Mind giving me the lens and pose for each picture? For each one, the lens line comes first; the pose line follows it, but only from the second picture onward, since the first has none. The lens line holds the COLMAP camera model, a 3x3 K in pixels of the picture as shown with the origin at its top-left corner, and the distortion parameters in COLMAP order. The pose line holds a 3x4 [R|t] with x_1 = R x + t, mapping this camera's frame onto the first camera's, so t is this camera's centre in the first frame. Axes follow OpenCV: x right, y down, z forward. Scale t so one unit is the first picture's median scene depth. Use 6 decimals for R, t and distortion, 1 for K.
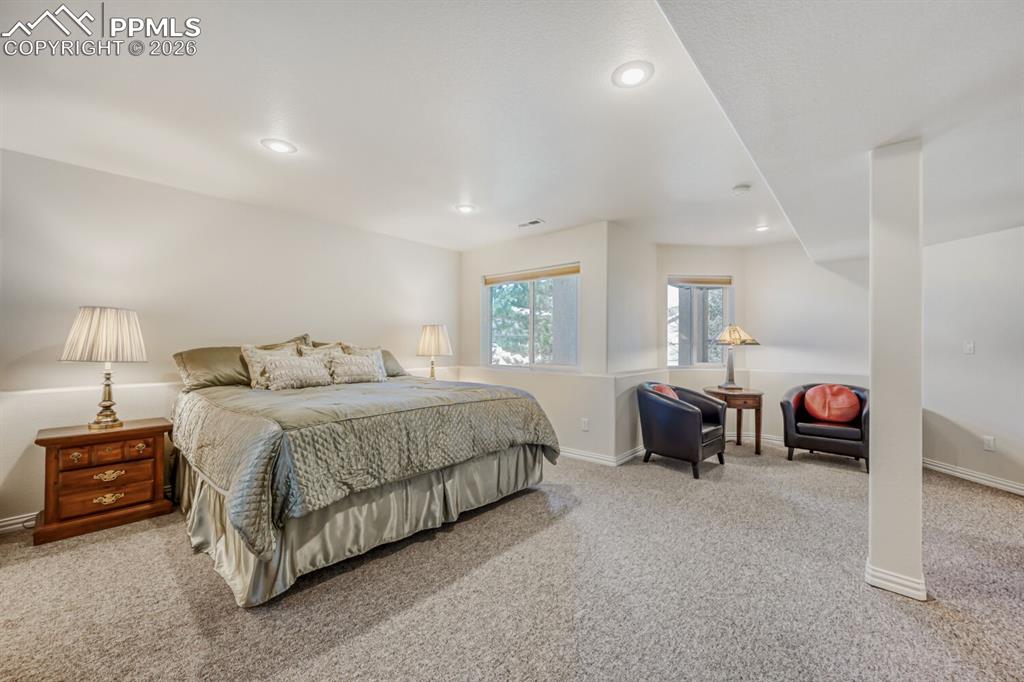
lens RADIAL K [[405.9, 0, 515.8], [0, 405.9, 338.5], [0, 0, 1]] dist [0.000522, -0.000041]
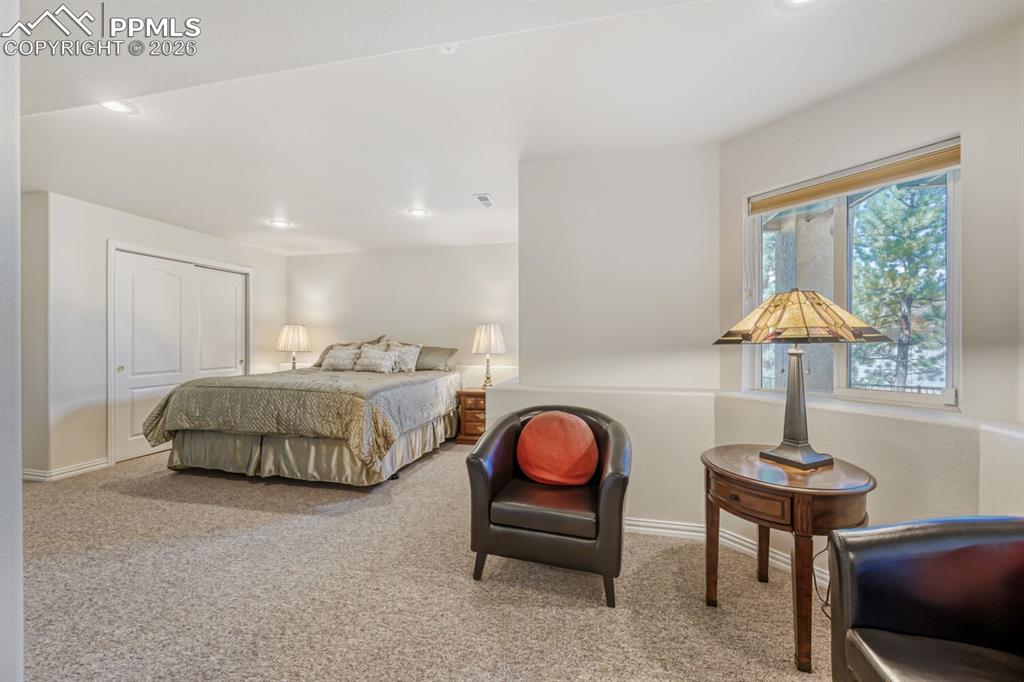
lens RADIAL K [[405.9, 0, 513.2], [0, 405.9, 344.2], [0, 0, 1]] dist [0.000522, -0.000041]
pose [[0.462338, -0.002277, -0.886701, 1.258527], [0.008773, 0.999960, 0.002007, 0.026994], [0.886660, -0.008706, 0.462340, 1.026416]]
